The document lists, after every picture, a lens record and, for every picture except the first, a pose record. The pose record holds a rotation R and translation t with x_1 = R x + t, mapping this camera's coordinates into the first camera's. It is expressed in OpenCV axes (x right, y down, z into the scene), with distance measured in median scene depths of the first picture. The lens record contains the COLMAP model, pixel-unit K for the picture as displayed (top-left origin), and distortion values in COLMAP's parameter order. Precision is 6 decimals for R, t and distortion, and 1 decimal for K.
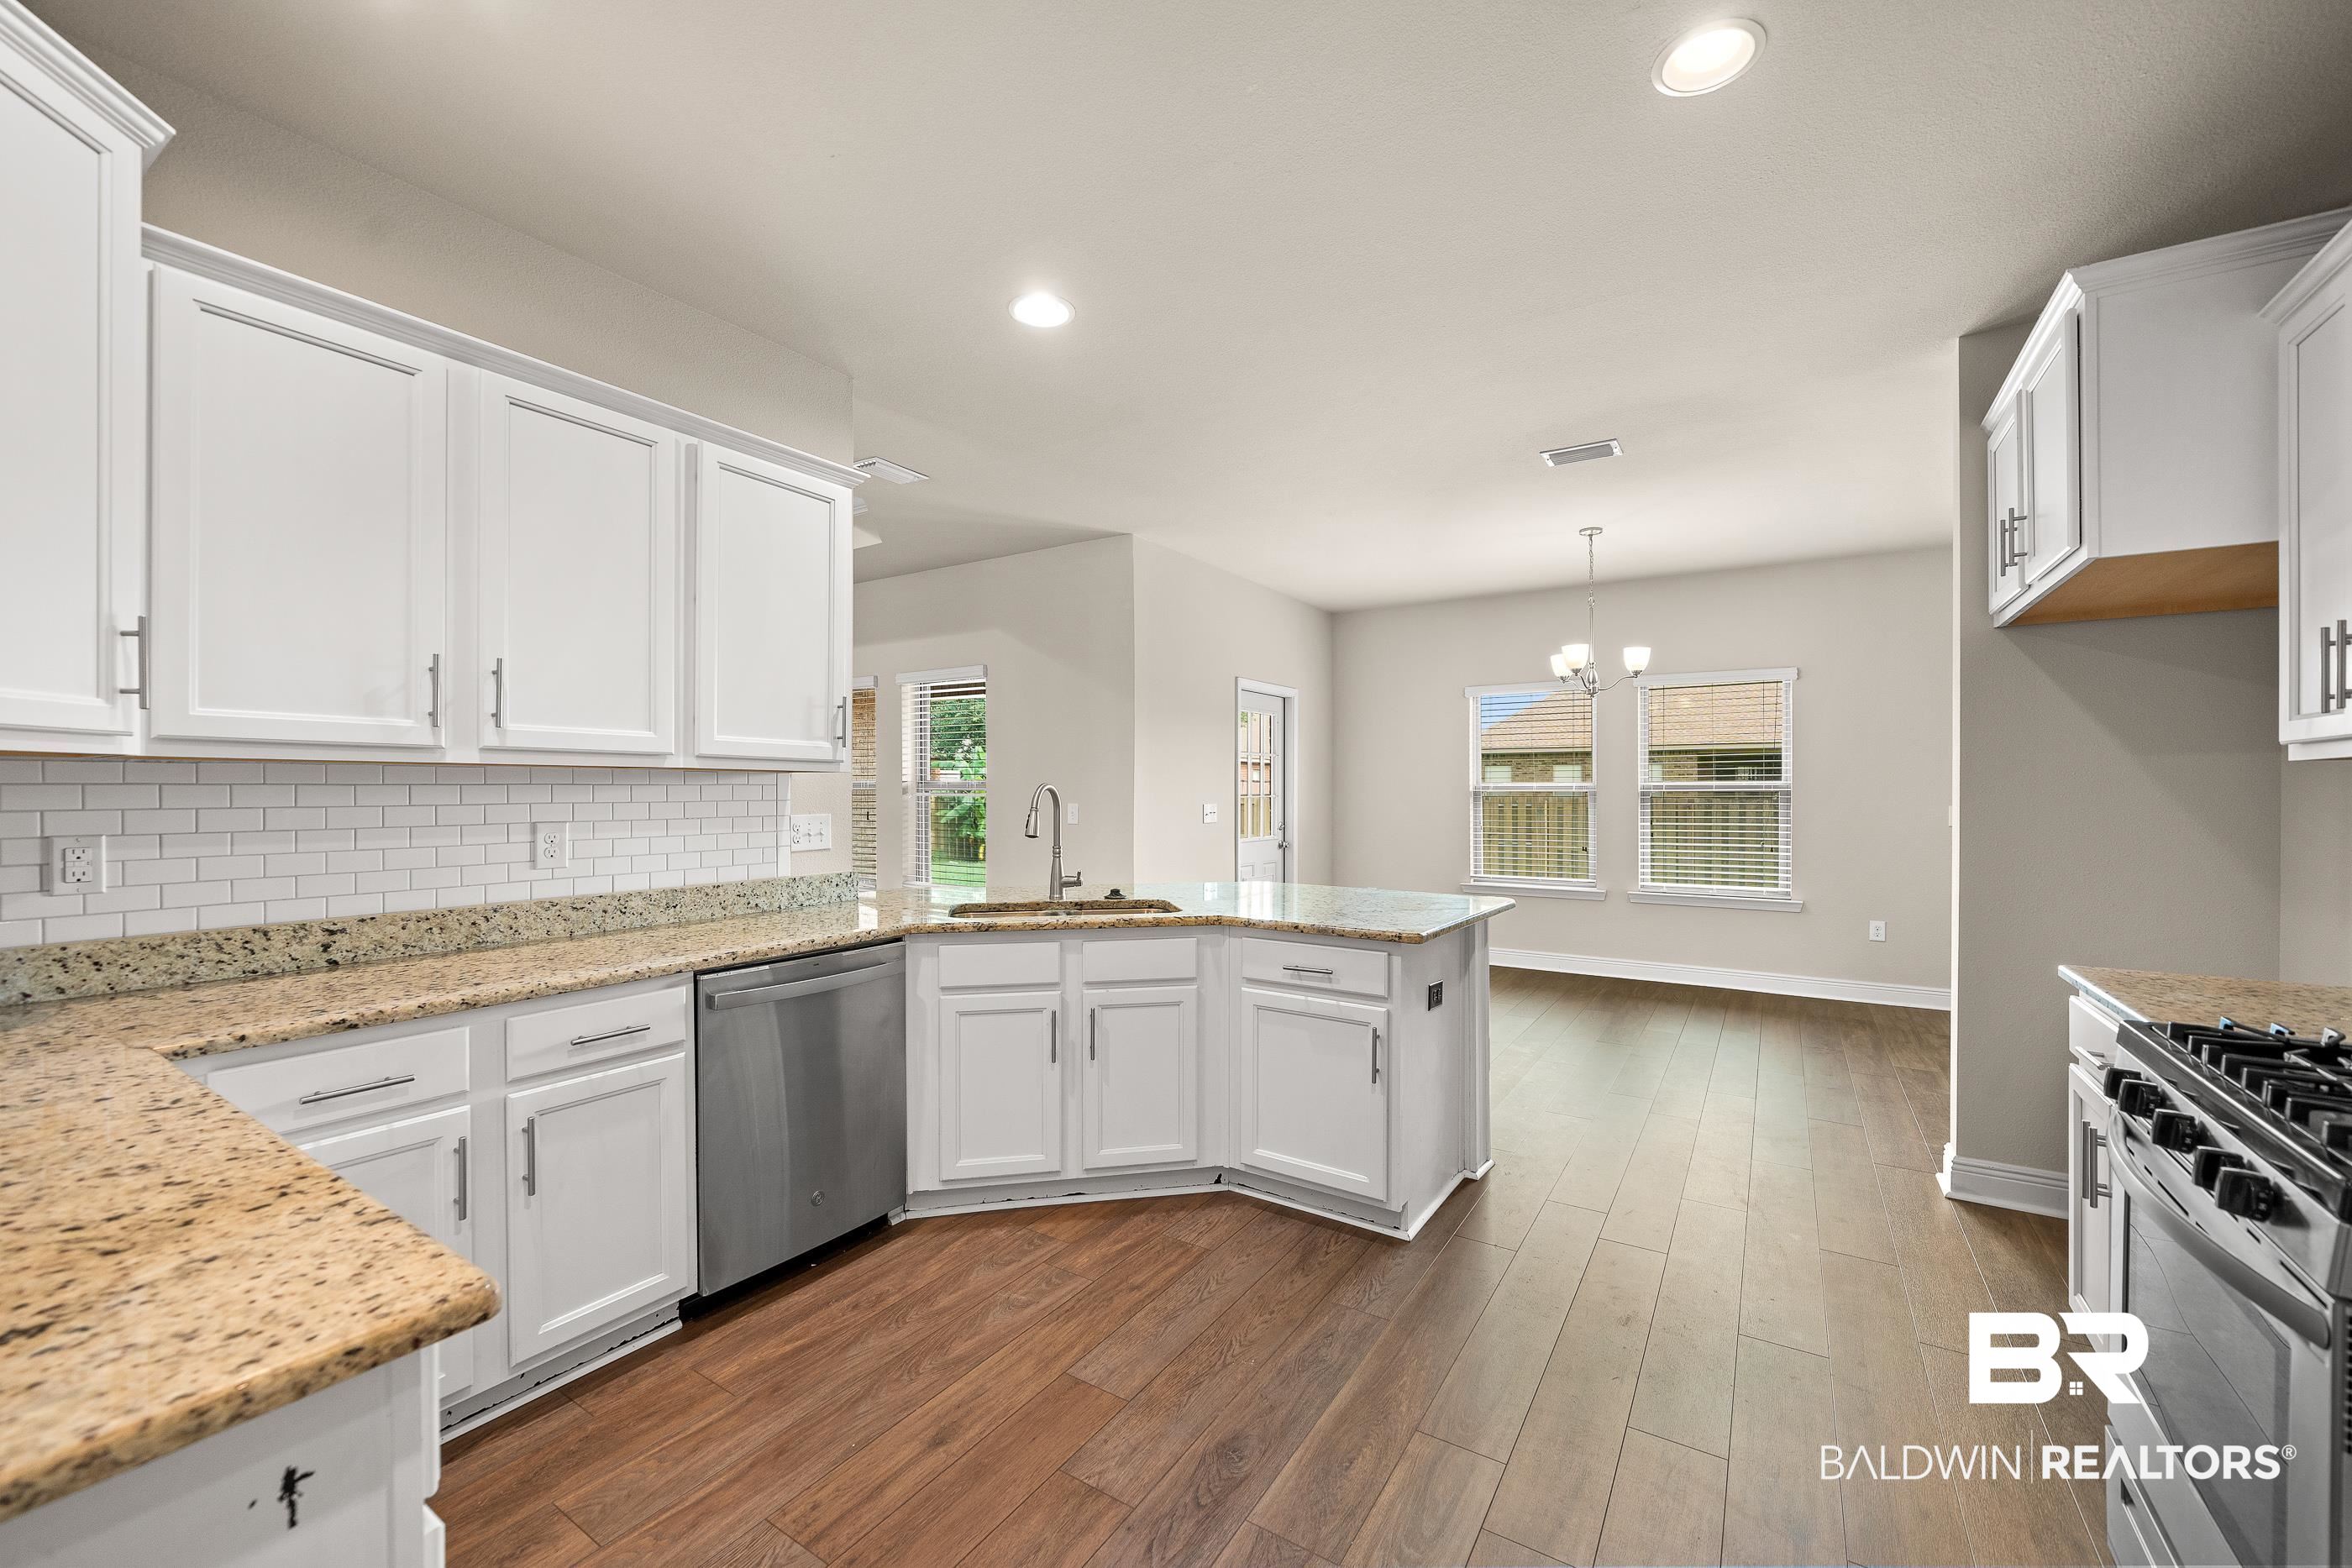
lens RADIAL K [[929.2, 0, 1184.0], [0, 929.2, 801.9], [0, 0, 1]] dist [-0.000219, -0.000265]
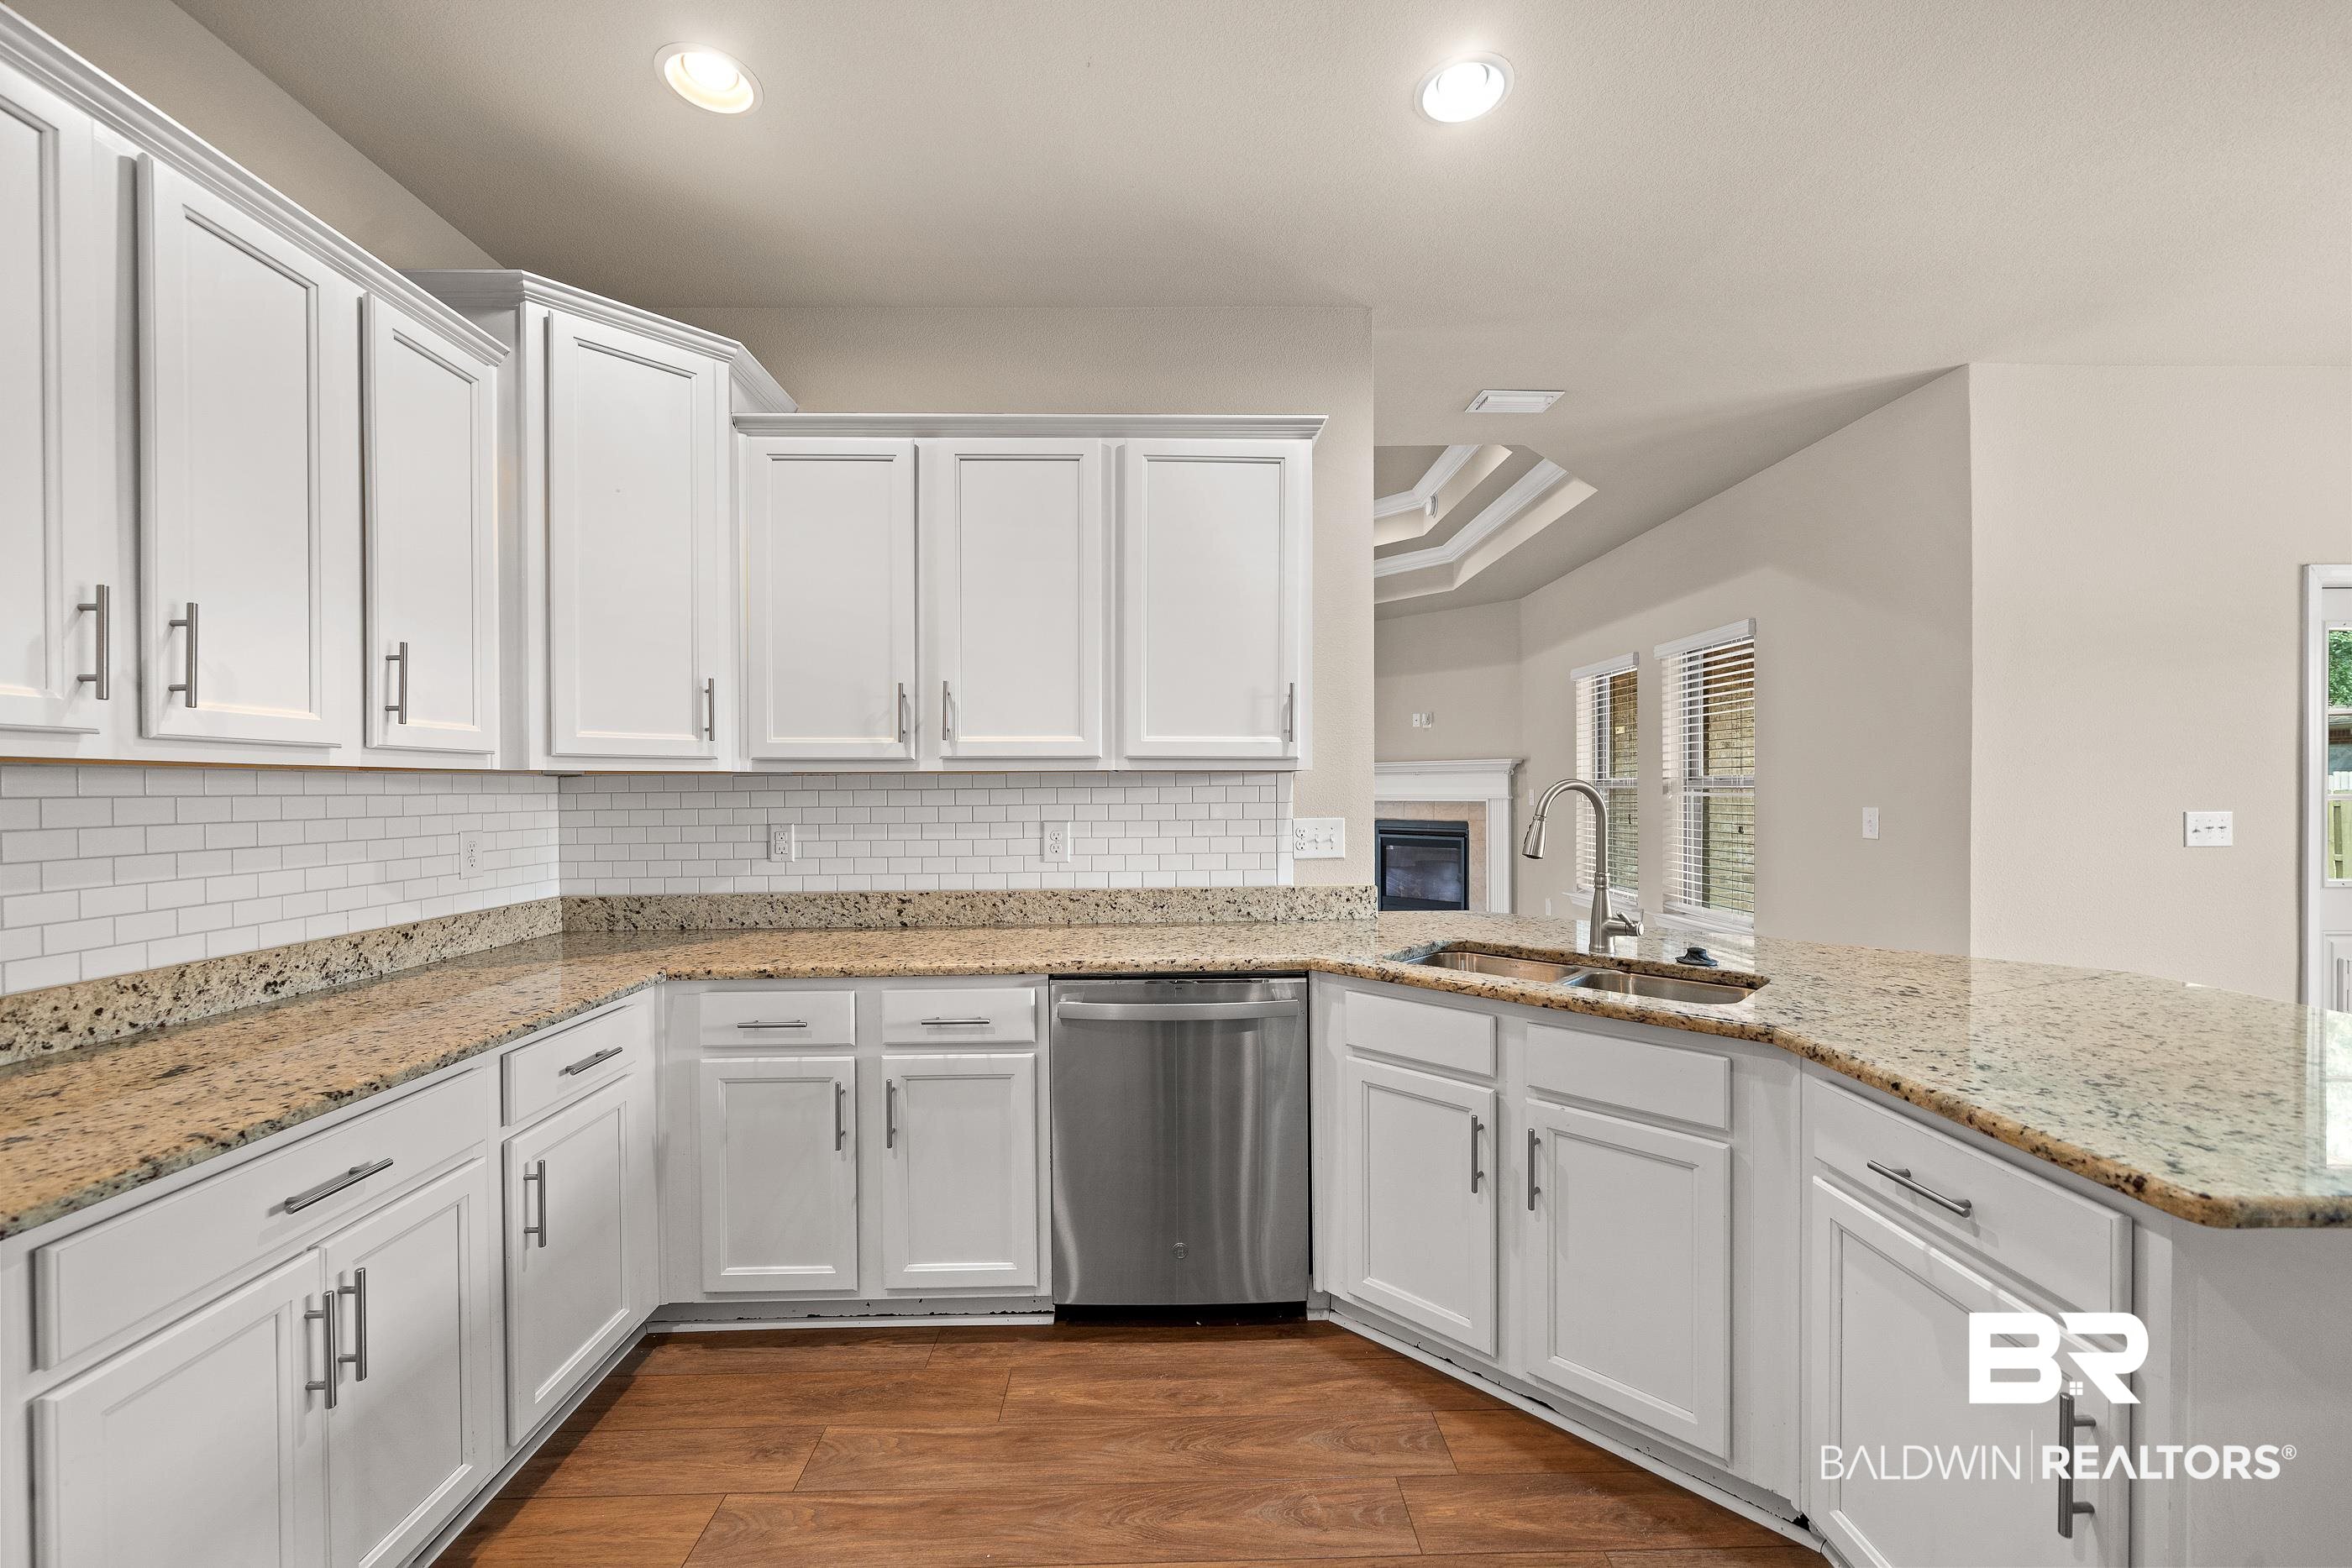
lens RADIAL K [[929.2, 0, 1184.0], [0, 929.2, 801.9], [0, 0, 1]] dist [-0.000219, -0.000265]
pose [[0.559005, 0.006865, -0.829136, 0.340042], [-0.003958, 0.999976, 0.005612, -0.008545], [0.829155, 0.000145, 0.559019, 0.501526]]
